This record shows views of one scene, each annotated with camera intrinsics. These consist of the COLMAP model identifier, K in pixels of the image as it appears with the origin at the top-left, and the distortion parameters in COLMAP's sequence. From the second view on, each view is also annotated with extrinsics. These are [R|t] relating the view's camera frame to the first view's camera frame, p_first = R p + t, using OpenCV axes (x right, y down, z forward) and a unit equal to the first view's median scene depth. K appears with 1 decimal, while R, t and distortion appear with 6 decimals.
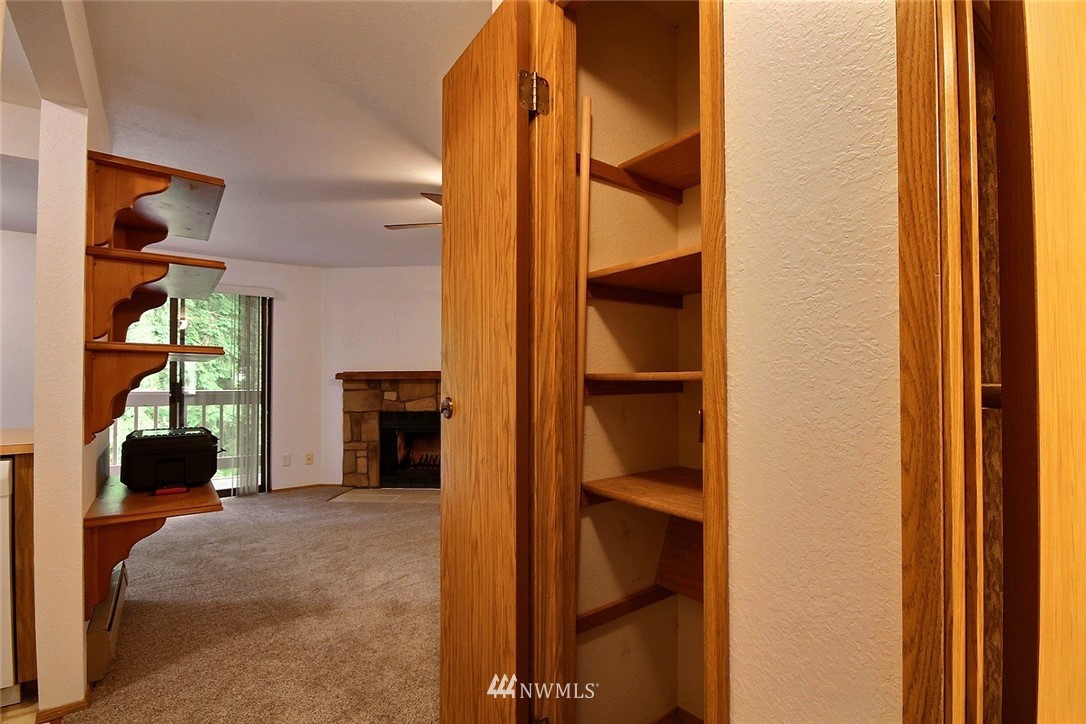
lens RADIAL K [[502.9, 0, 543.1], [0, 502.9, 370.4], [0, 0, 1]] dist [0.003169, -0.007596]
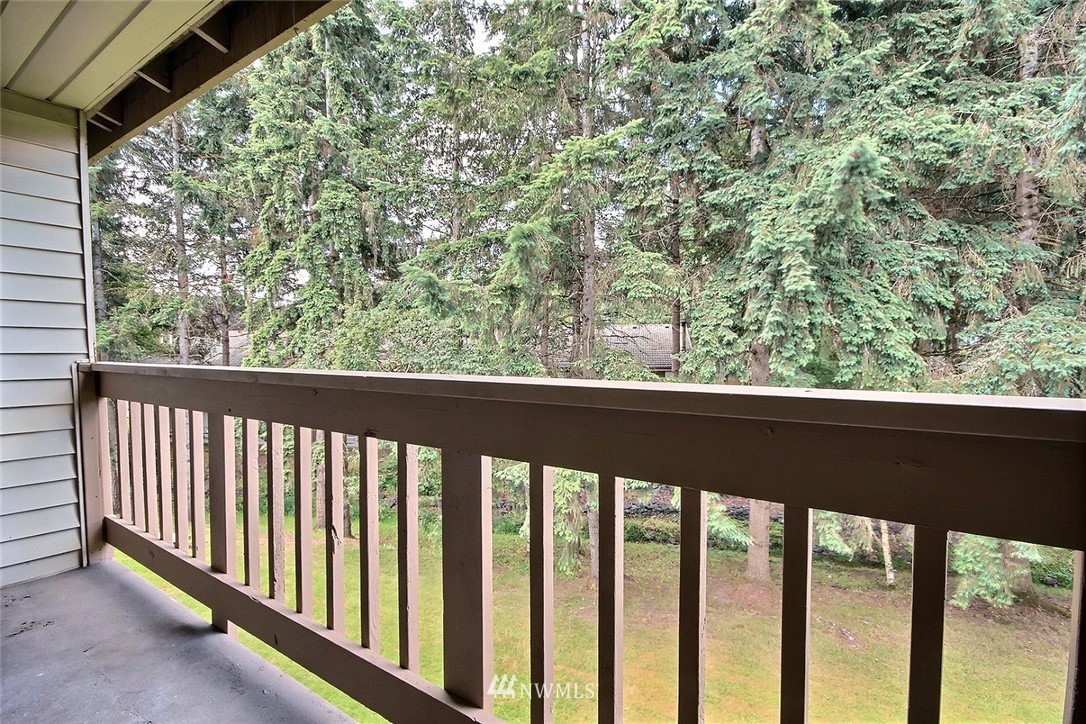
lens RADIAL K [[502.9, 0, 544.1], [0, 502.9, 364.1], [0, 0, 1]] dist [0.003169, -0.007596]
pose [[0.312097, 0.039943, -0.949210, -0.155015], [0.016951, 0.998723, 0.047600, 0.007007], [0.949899, -0.030946, 0.311022, 0.297733]]
